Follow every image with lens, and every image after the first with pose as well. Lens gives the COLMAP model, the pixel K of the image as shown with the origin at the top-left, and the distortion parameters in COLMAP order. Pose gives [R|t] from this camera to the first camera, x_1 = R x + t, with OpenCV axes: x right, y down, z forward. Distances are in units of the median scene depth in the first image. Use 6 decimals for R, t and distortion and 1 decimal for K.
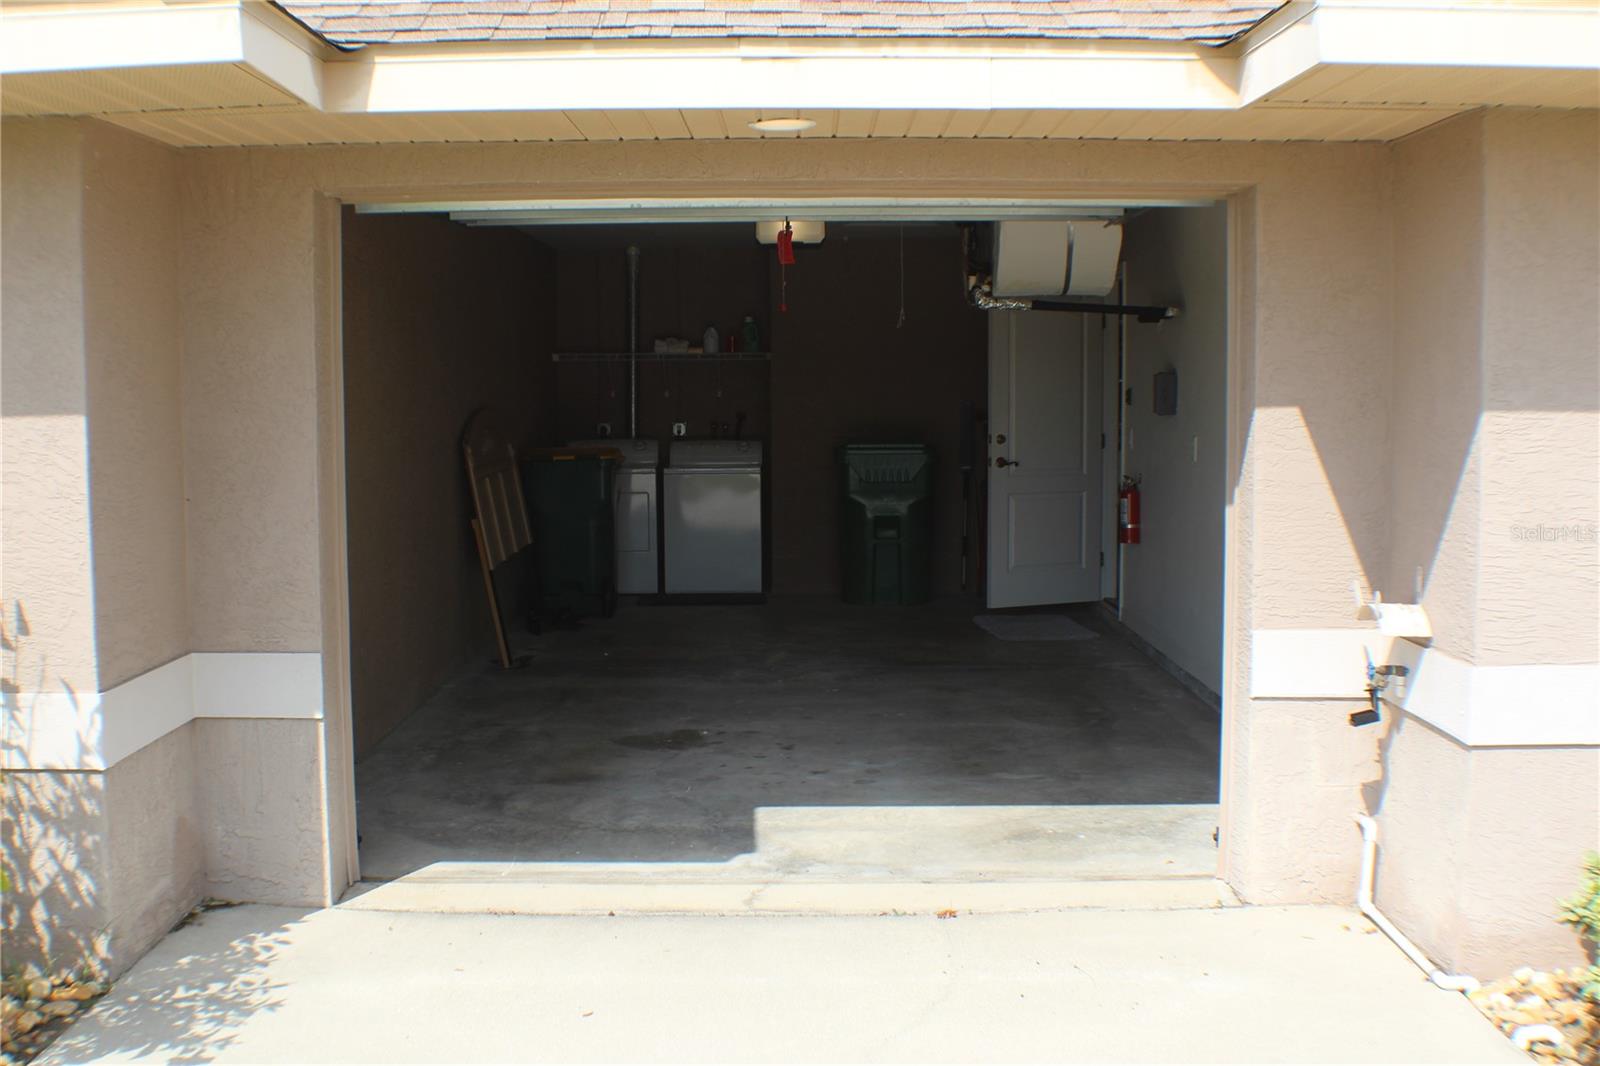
lens RADIAL K [[1638.2, 0, 800.4], [0, 1638.2, 491.4], [0, 0, 1]] dist [-0.140453, 0.018036]
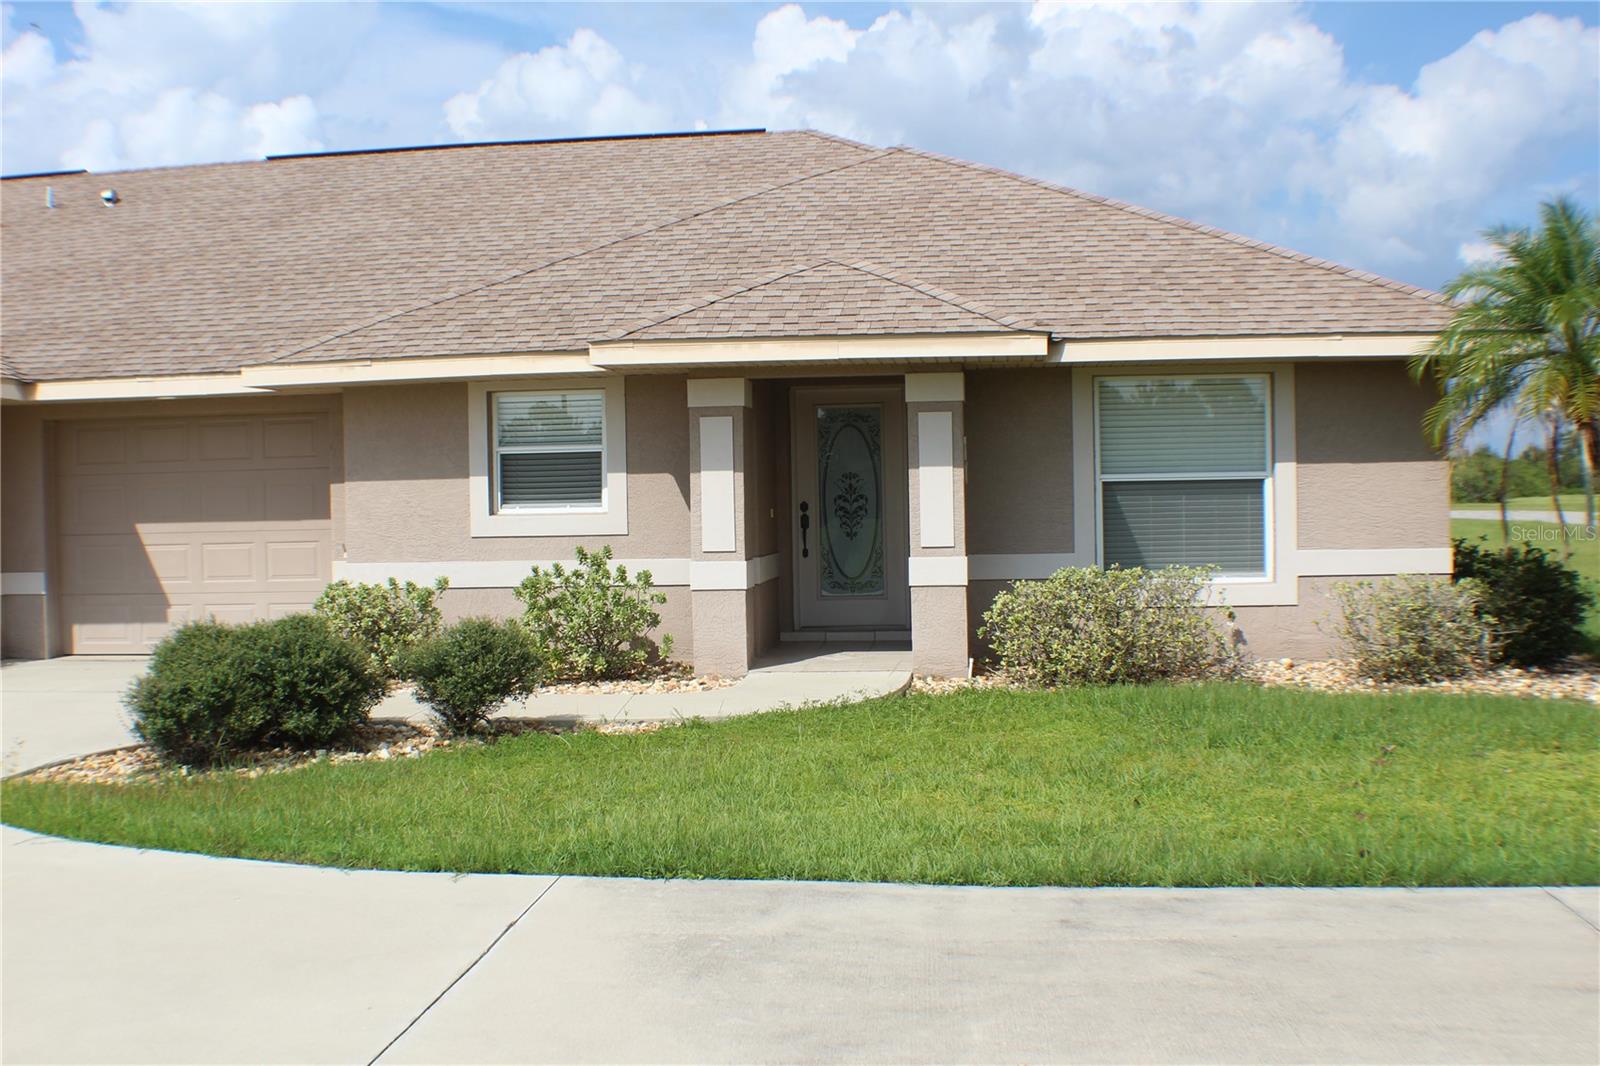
lens RADIAL K [[1781.5, 0, 795.4], [0, 1781.5, 536.5], [0, 0, 1]] dist [-0.171299, 0.057319]
pose [[0.988575, -0.010733, -0.150345, 1.024130], [0.002953, 0.998649, -0.051876, 0.132537], [0.150698, 0.050840, 0.987272, -1.279047]]
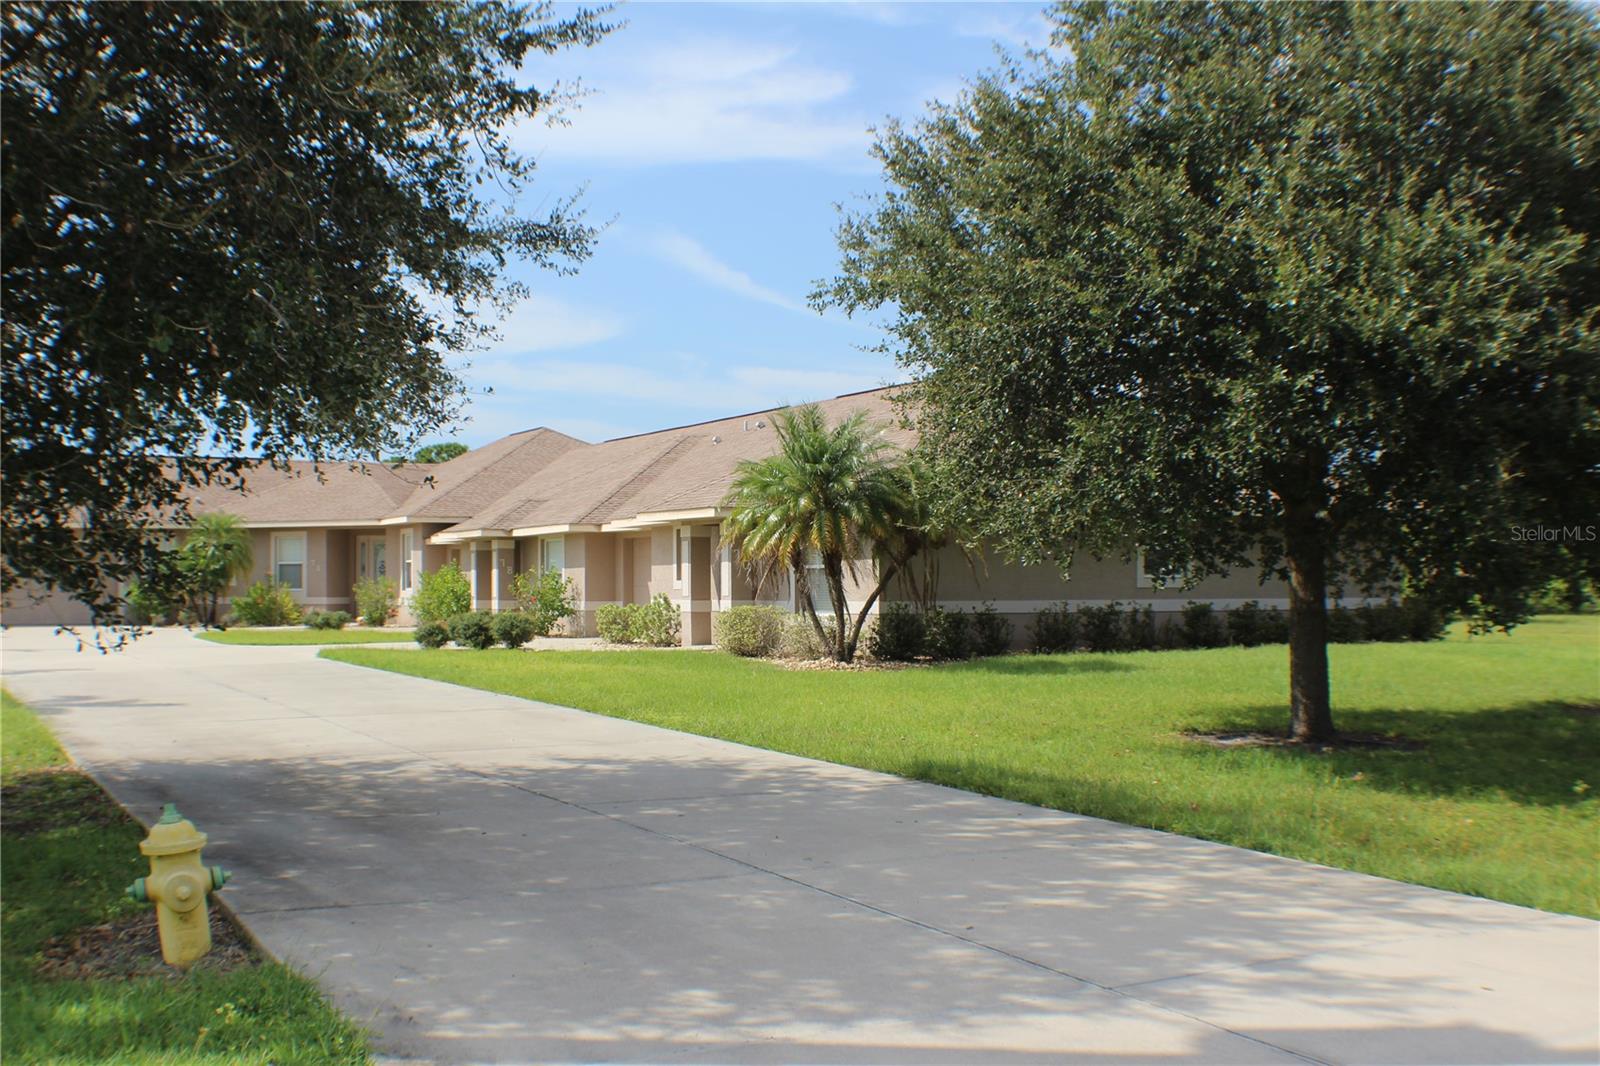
lens RADIAL K [[1781.5, 0, 795.4], [0, 1781.5, 536.5], [0, 0, 1]] dist [-0.171299, 0.057319]
pose [[0.451164, -0.021213, -0.892189, 4.739072], [-0.064660, 0.996313, -0.056386, 0.137329], [0.890096, 0.083128, 0.448129, -1.256786]]
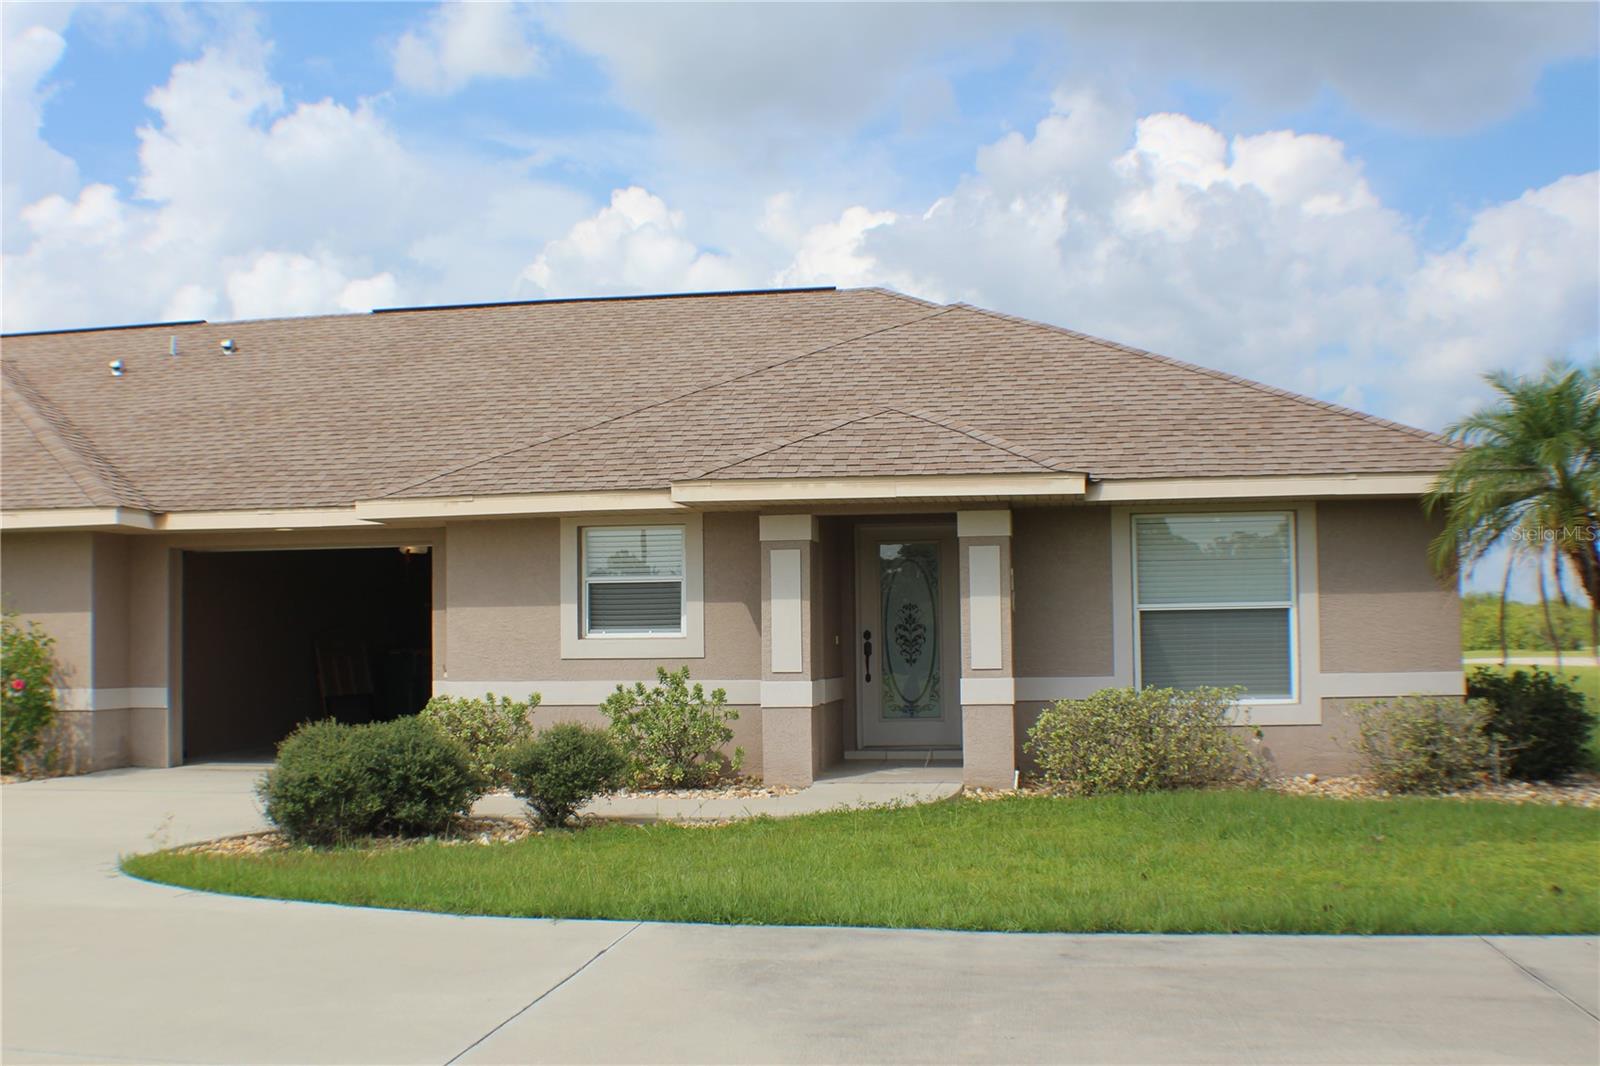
lens RADIAL K [[1781.5, 0, 795.4], [0, 1781.5, 536.5], [0, 0, 1]] dist [-0.171299, 0.057319]
pose [[0.981163, -0.019224, -0.192225, 1.068083], [-0.007103, 0.990774, -0.135342, 0.171895], [0.193054, 0.134158, 0.971973, -1.448486]]
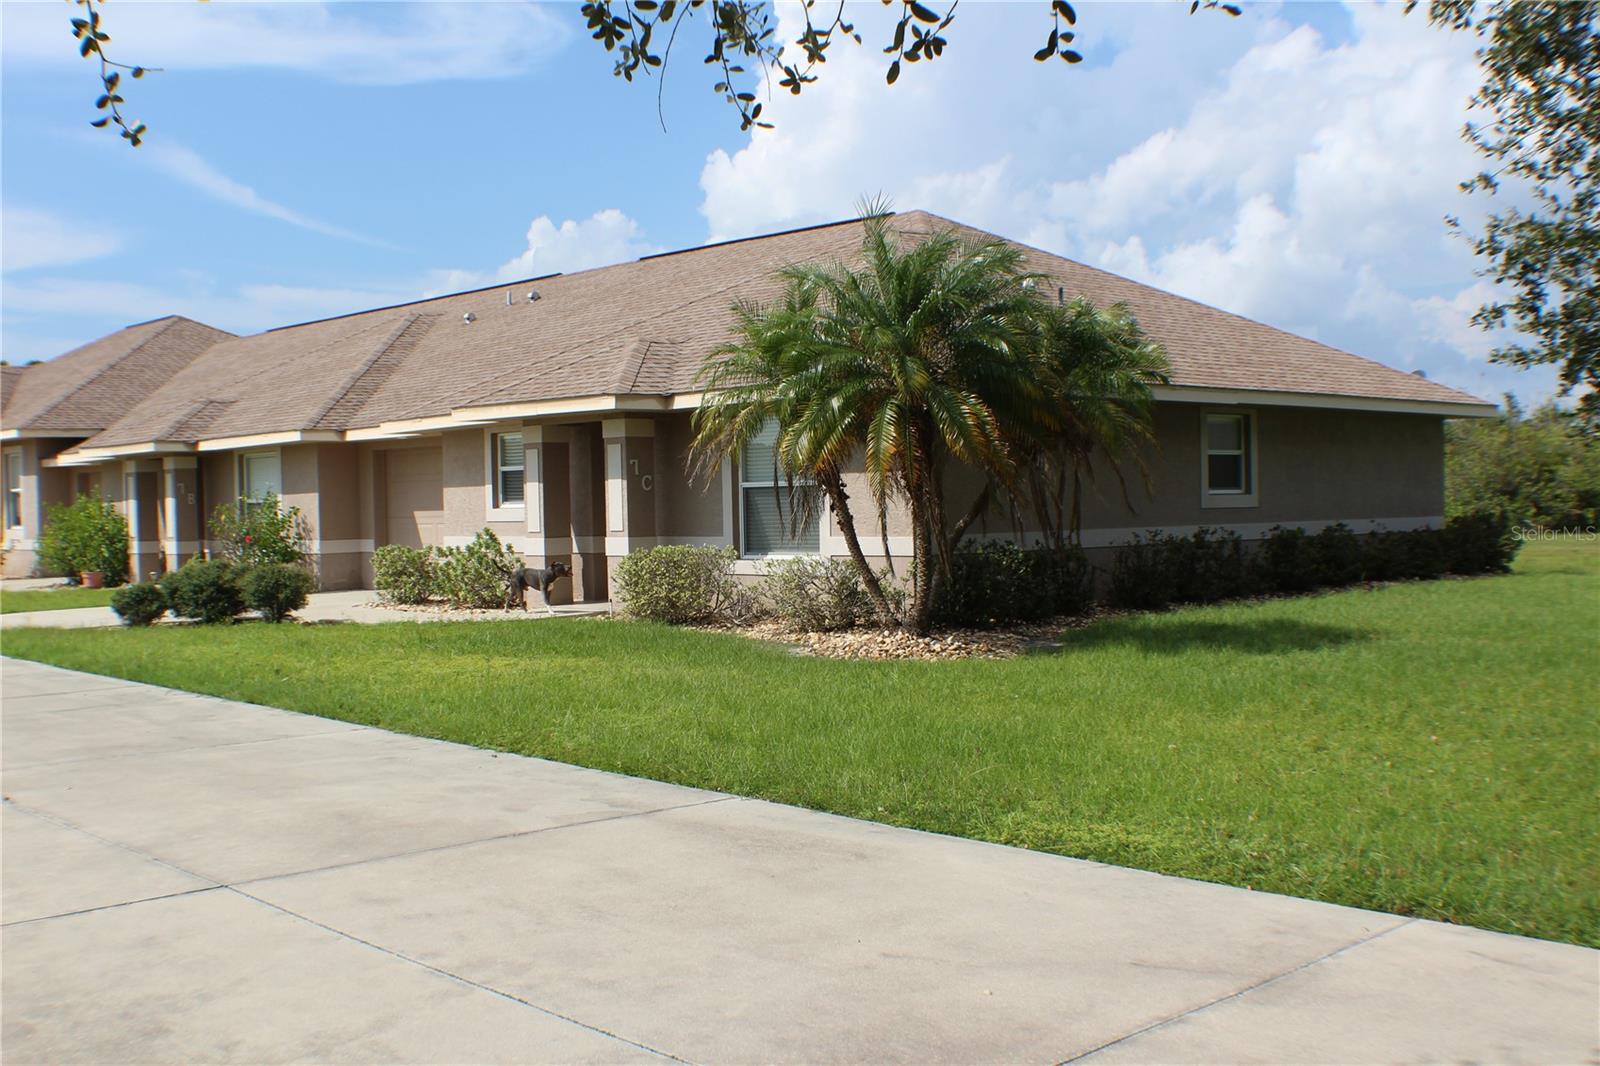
lens RADIAL K [[1781.5, 0, 795.4], [0, 1781.5, 536.5], [0, 0, 1]] dist [-0.171299, 0.057319]
pose [[0.664135, 0.005764, -0.747591, 3.154368], [-0.037386, 0.998975, -0.025510, 0.119526], [0.746678, 0.044891, 0.663670, -1.130204]]
